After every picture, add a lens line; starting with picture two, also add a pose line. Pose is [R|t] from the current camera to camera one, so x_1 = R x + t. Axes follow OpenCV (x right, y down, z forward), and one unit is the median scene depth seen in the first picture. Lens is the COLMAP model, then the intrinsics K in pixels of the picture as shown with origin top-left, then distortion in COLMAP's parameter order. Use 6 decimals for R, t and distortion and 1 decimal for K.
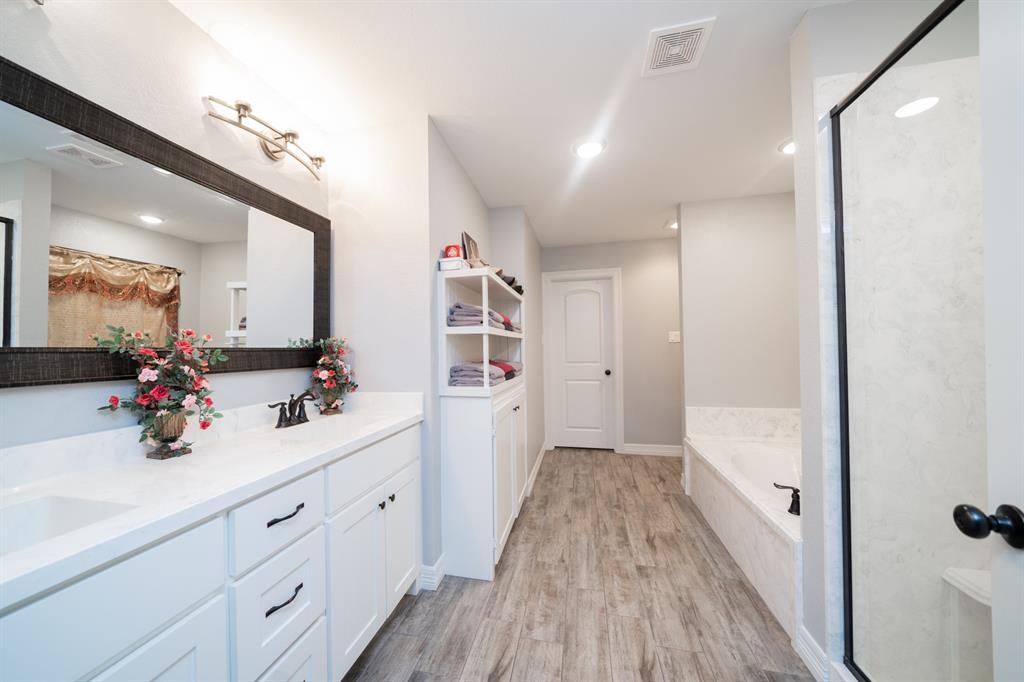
lens RADIAL K [[362.2, 0, 508.9], [0, 362.2, 343.9], [0, 0, 1]] dist [-0.019630, 0.000013]
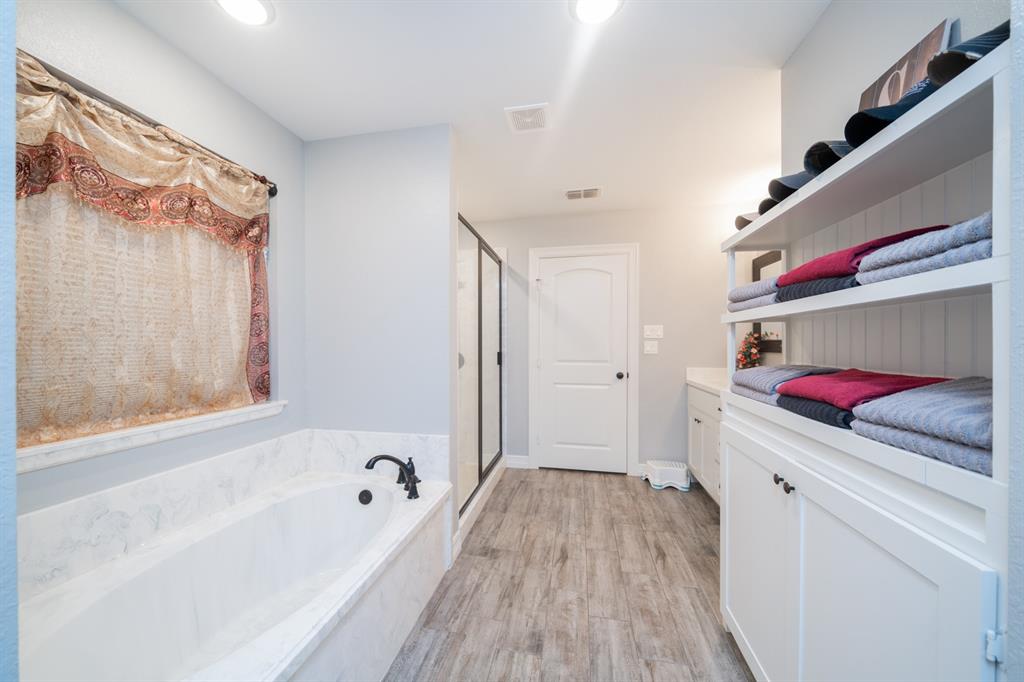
lens RADIAL K [[397.4, 0, 505.8], [0, 397.4, 345.3], [0, 0, 1]] dist [-0.001174, -0.000142]
pose [[-0.999715, 0.017483, -0.016252, 0.370462], [0.017666, 0.999781, -0.011194, 0.017480], [0.016053, -0.011478, -0.999805, 1.550173]]
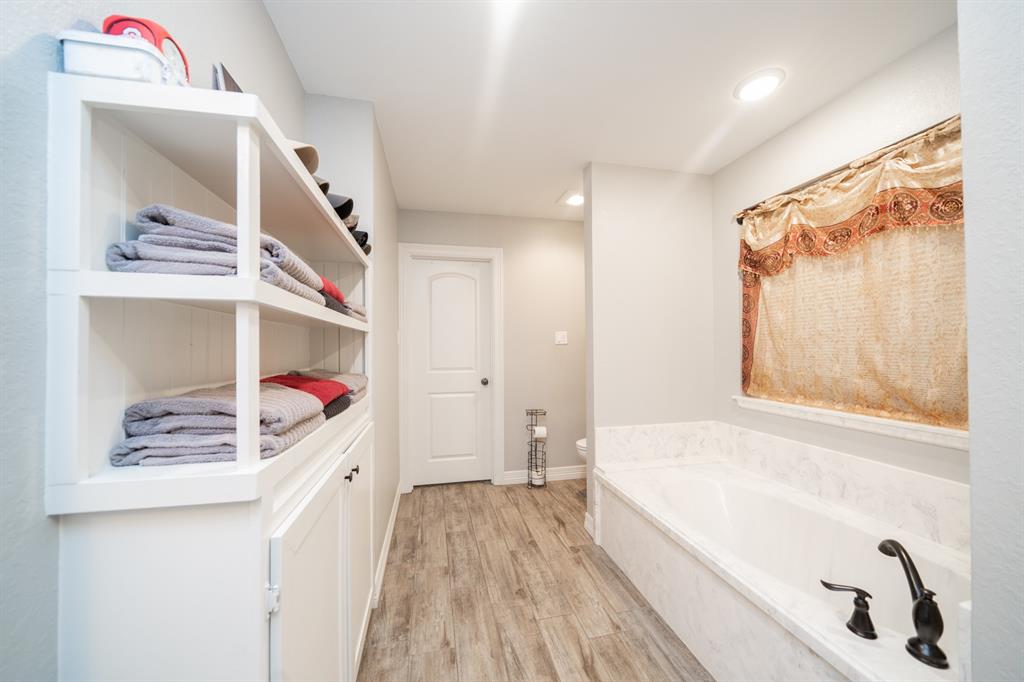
lens RADIAL K [[362.2, 0, 508.9], [0, 362.2, 343.9], [0, 0, 1]] dist [-0.019630, 0.000013]
pose [[0.917619, 0.016190, 0.397131, 0.019494], [-0.014401, 0.999868, -0.007485, 0.005961], [-0.397200, 0.001149, 0.917731, 0.467390]]
